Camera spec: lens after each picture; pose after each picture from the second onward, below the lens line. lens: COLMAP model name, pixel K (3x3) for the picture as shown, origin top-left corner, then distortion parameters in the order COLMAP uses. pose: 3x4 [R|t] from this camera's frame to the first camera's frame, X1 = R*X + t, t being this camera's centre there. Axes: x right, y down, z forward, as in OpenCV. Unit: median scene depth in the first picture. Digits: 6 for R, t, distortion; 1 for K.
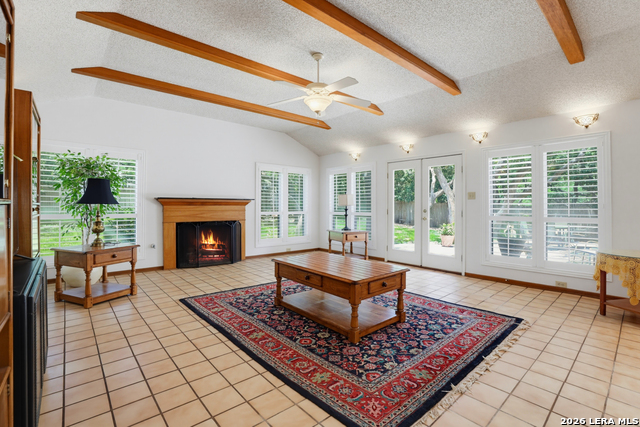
lens RADIAL K [[292.8, 0, 321.3], [0, 292.8, 209.1], [0, 0, 1]] dist [-0.027034, 0.000424]
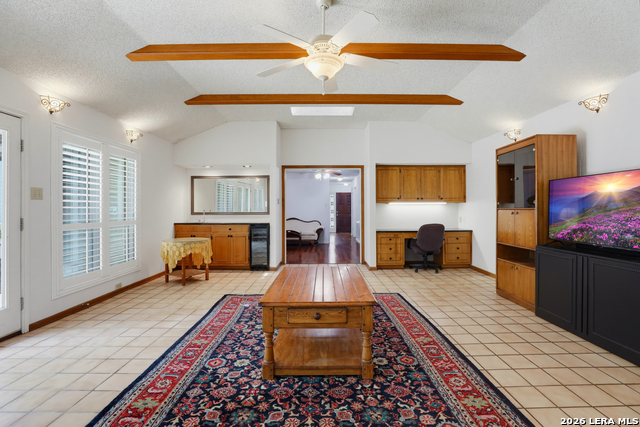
lens RADIAL K [[292.8, 0, 322.8], [0, 292.8, 211.4], [0, 0, 1]] dist [-0.027034, 0.000424]
pose [[-0.751791, -0.004781, 0.659384, -0.571872], [0.006162, 0.999879, 0.014275, -0.025948], [-0.659373, 0.014795, -0.751671, 1.830463]]
